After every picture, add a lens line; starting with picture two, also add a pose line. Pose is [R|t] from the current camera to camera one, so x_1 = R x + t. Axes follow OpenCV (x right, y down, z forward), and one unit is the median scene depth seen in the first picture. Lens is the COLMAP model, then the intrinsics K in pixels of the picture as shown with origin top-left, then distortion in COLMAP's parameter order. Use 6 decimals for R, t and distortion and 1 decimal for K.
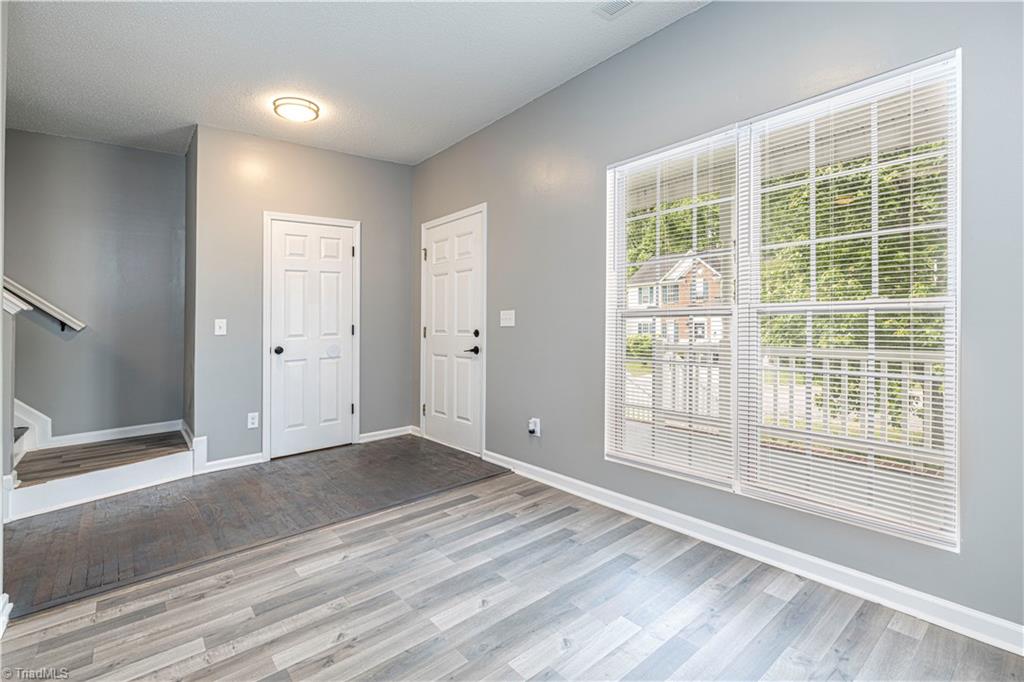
lens RADIAL K [[468.4, 0, 525.7], [0, 468.4, 314.3], [0, 0, 1]] dist [-0.000363, 0.000090]
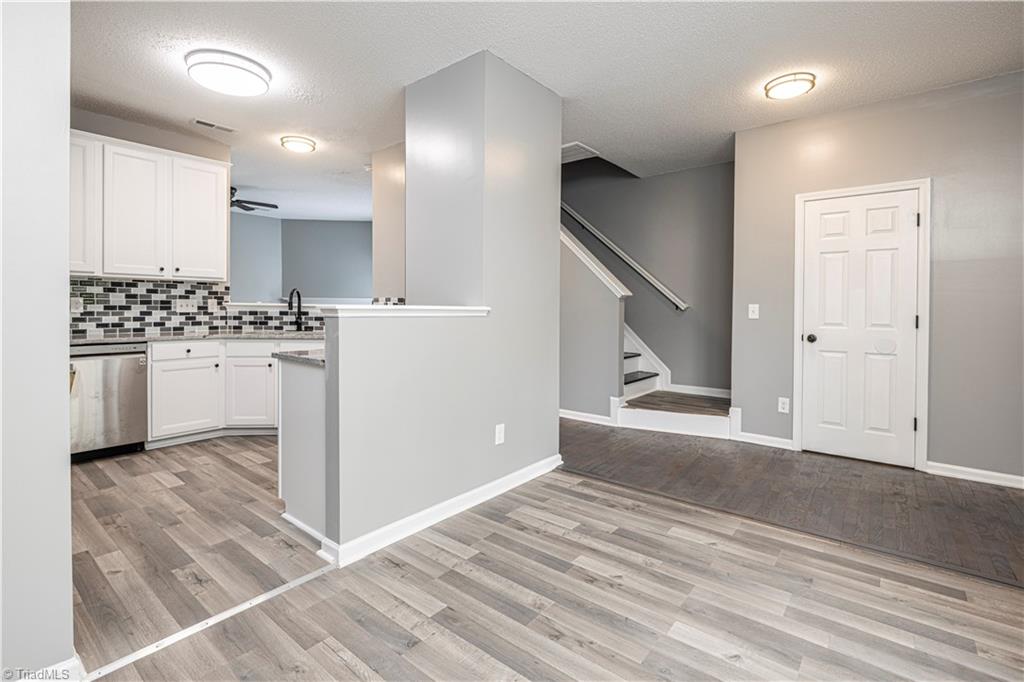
lens RADIAL K [[468.4, 0, 491.1], [0, 468.4, 311.5], [0, 0, 1]] dist [-0.000363, 0.000090]
pose [[0.188371, 0.038874, -0.981328, 0.445565], [-0.007761, 0.999244, 0.038094, -0.013938], [0.982067, 0.000440, 0.188531, 0.307396]]
